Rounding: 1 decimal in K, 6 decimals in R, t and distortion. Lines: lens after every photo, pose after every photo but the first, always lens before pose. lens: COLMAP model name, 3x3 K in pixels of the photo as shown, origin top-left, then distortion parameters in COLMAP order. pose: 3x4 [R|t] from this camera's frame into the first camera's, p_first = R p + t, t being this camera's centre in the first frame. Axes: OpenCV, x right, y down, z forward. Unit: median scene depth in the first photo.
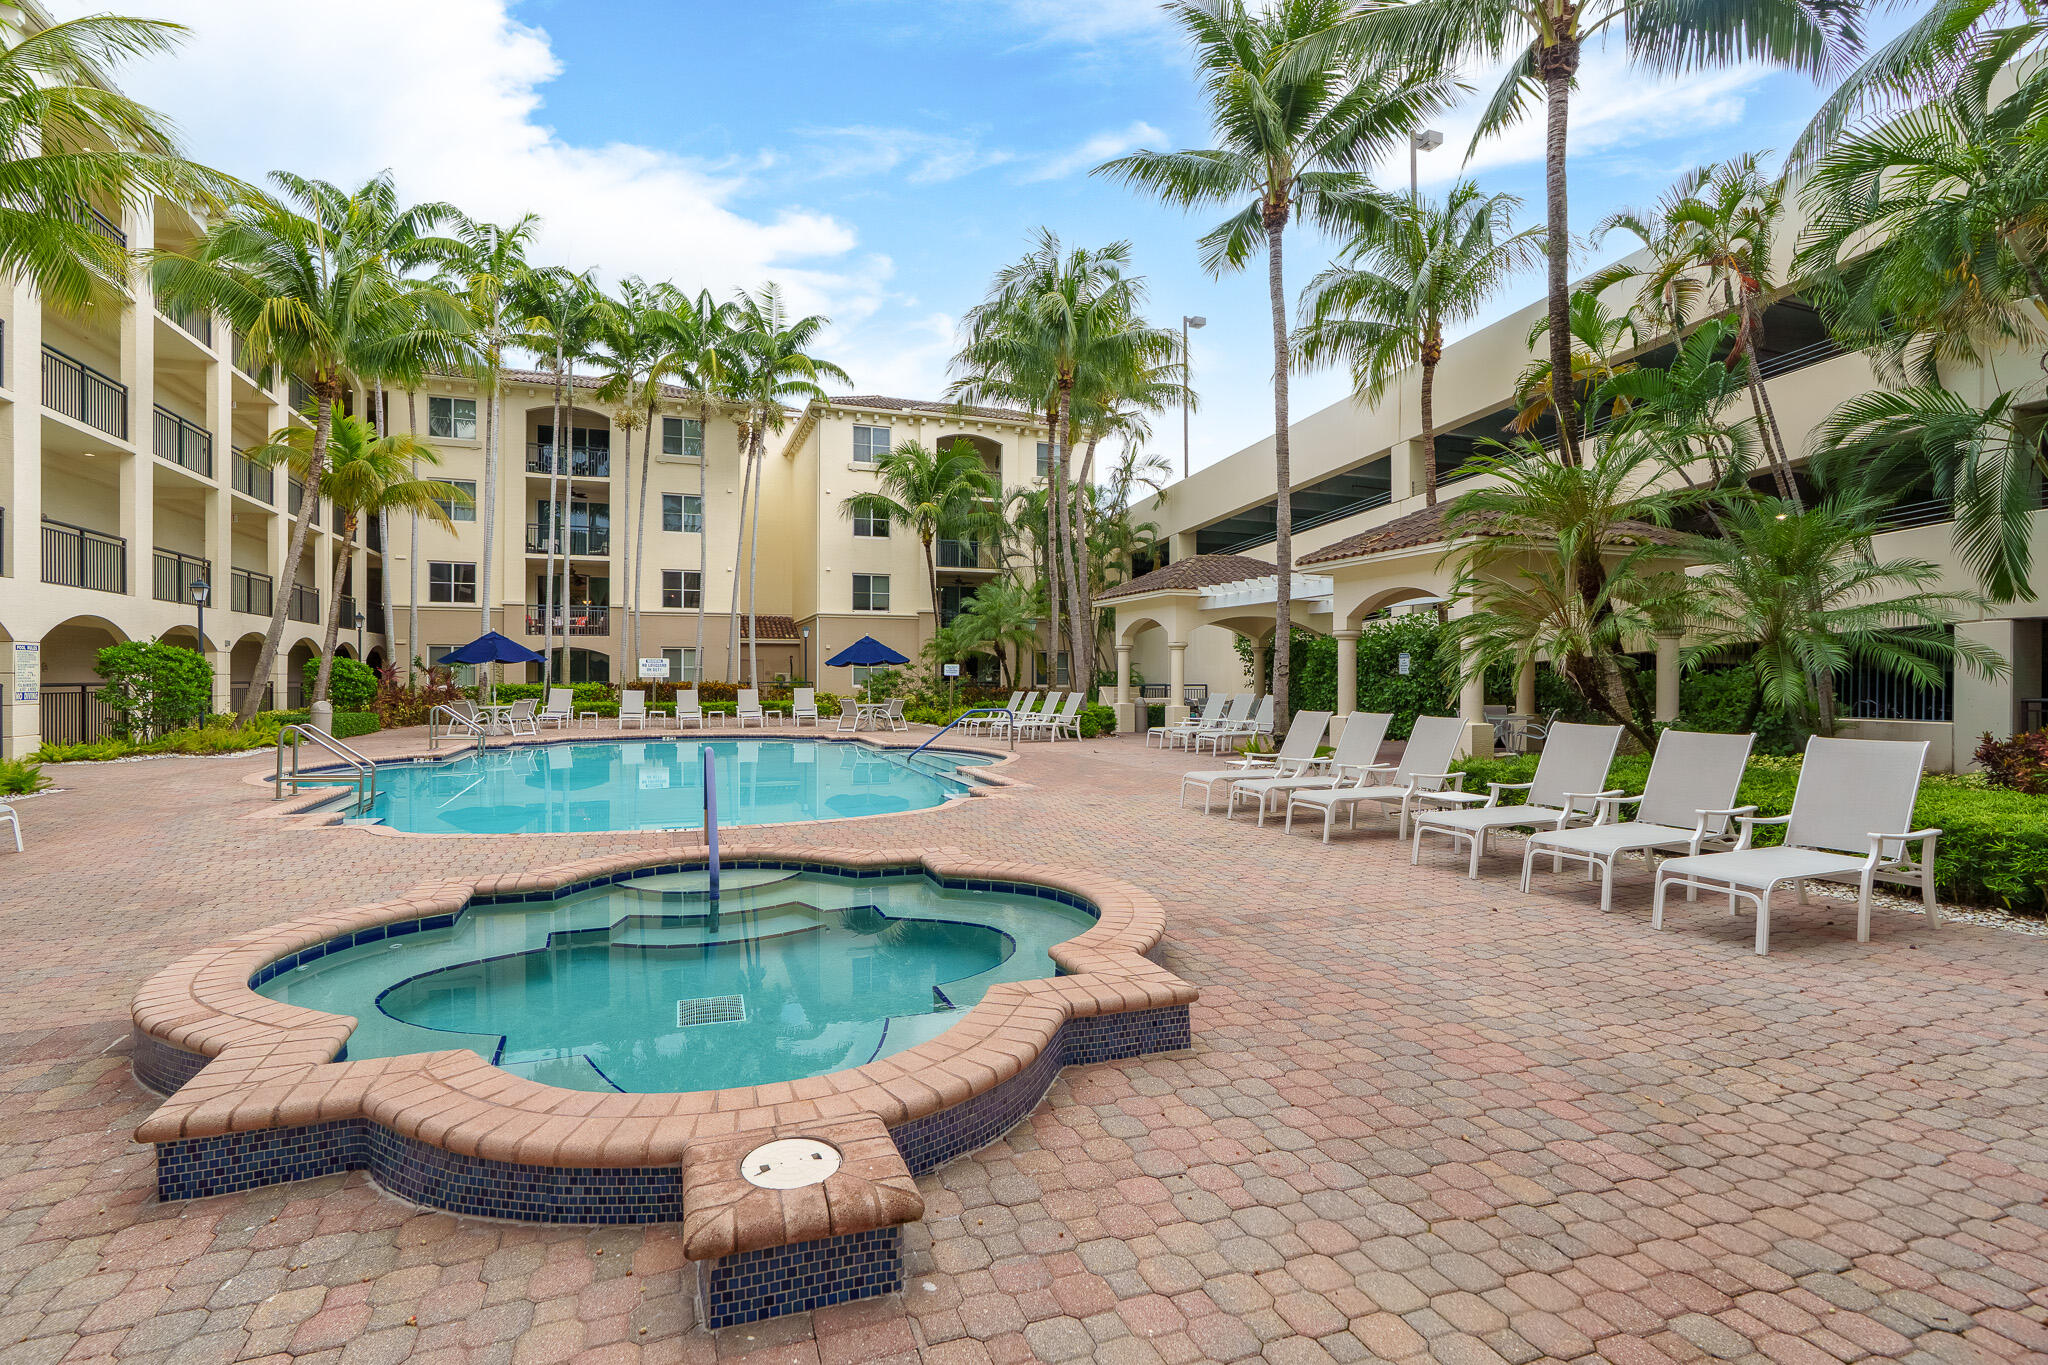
lens RADIAL K [[929.0, 0, 1016.0], [0, 929.0, 679.2], [0, 0, 1]] dist [-0.011549, 0.004777]
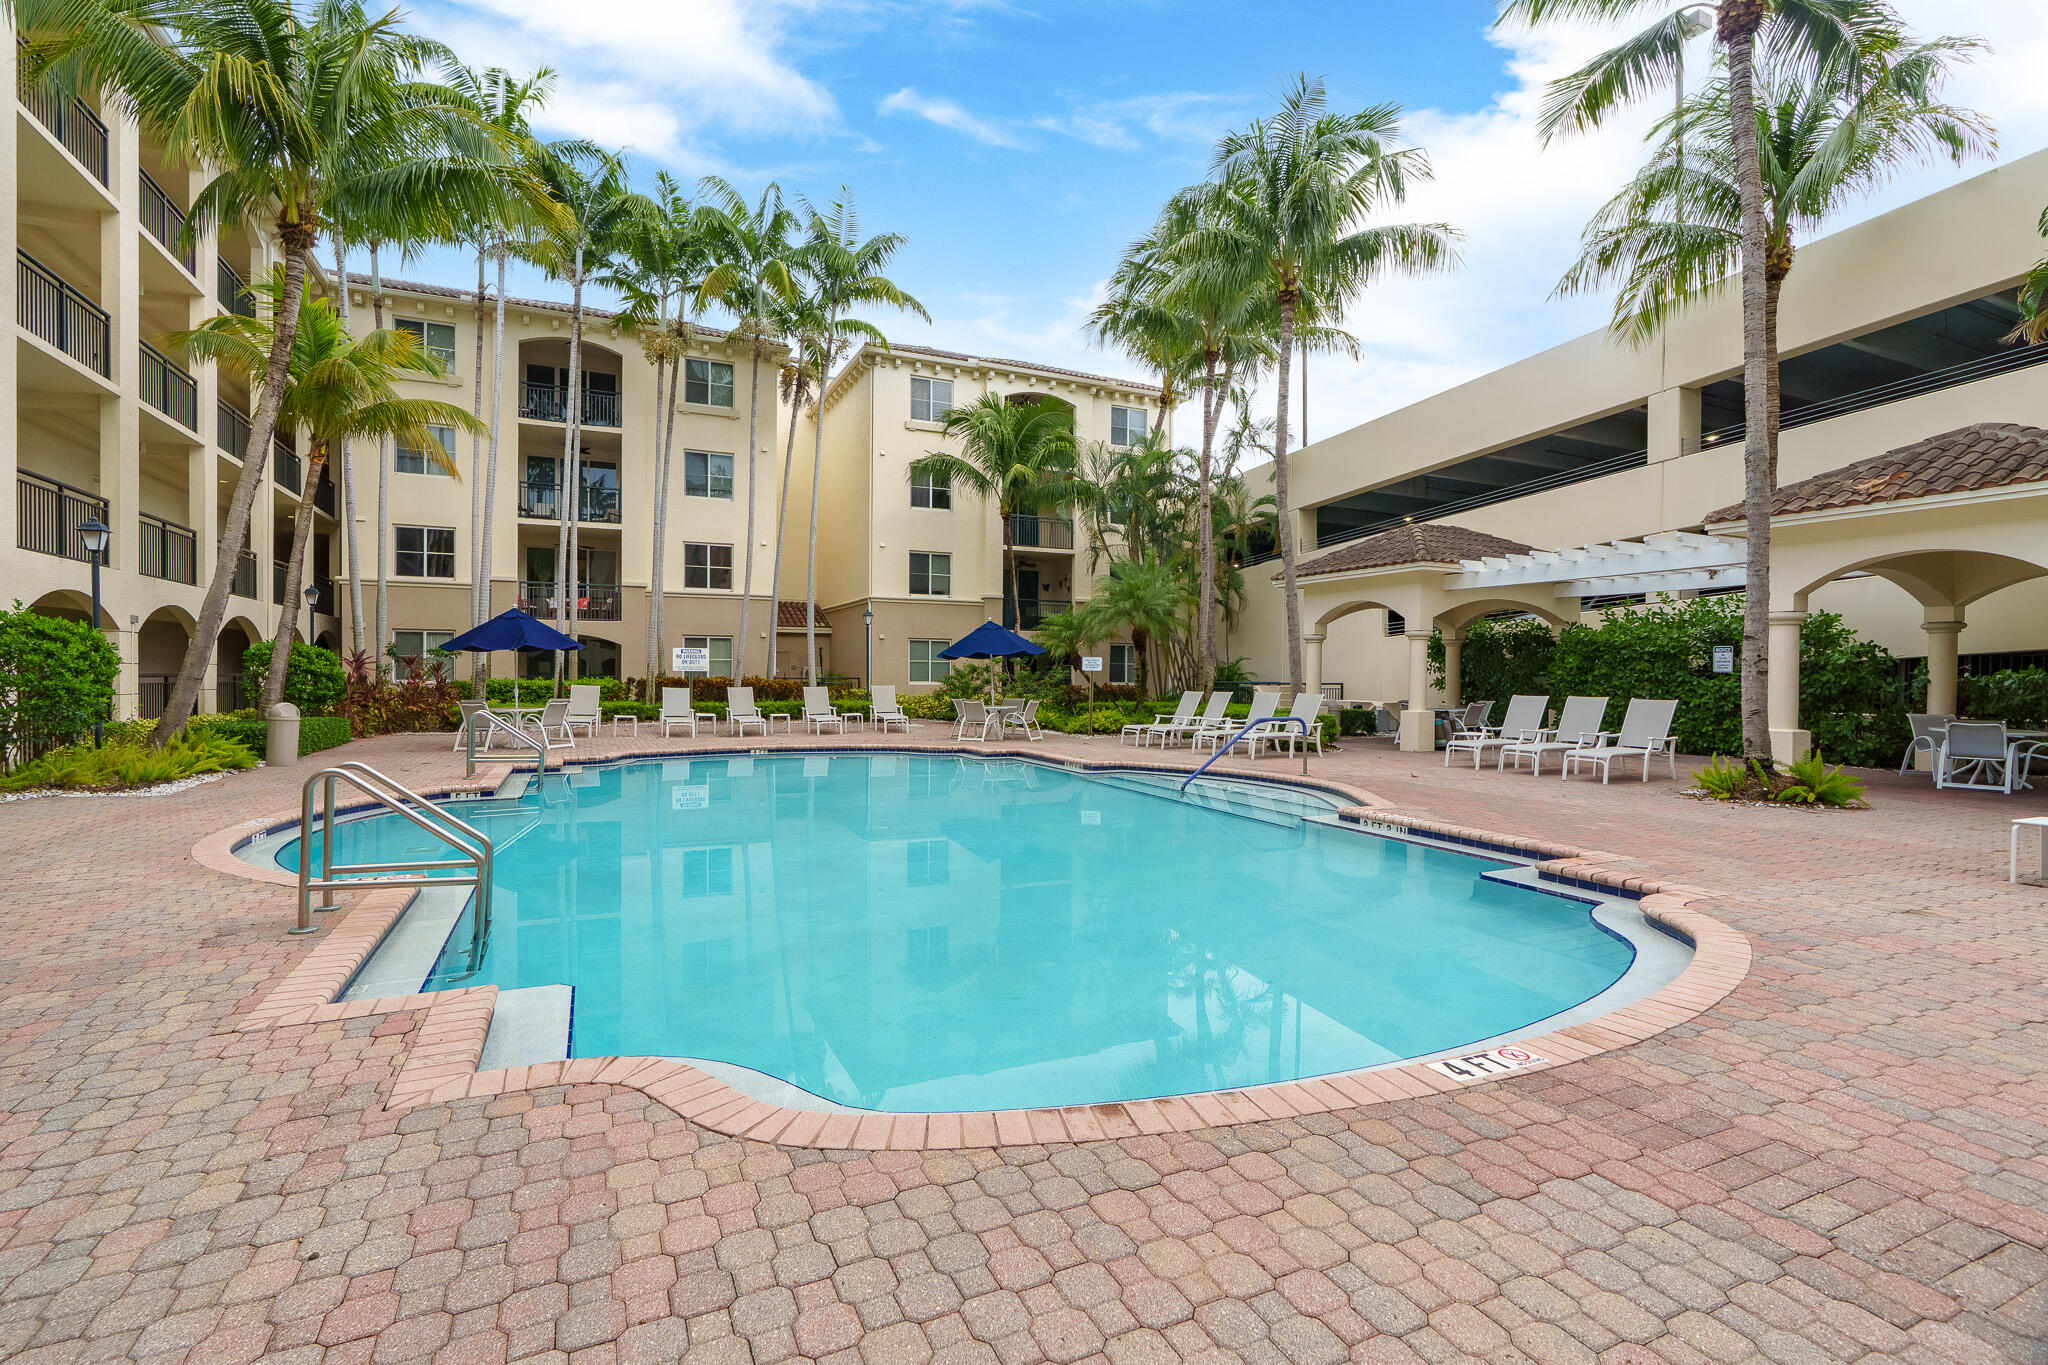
lens RADIAL K [[929.0, 0, 1031.2], [0, 929.0, 685.4], [0, 0, 1]] dist [-0.011549, 0.004777]
pose [[0.997092, 0.003938, 0.076106, -0.146241], [-0.004703, 0.999940, 0.009869, 0.000731], [-0.076062, -0.010199, 0.997051, 0.159689]]
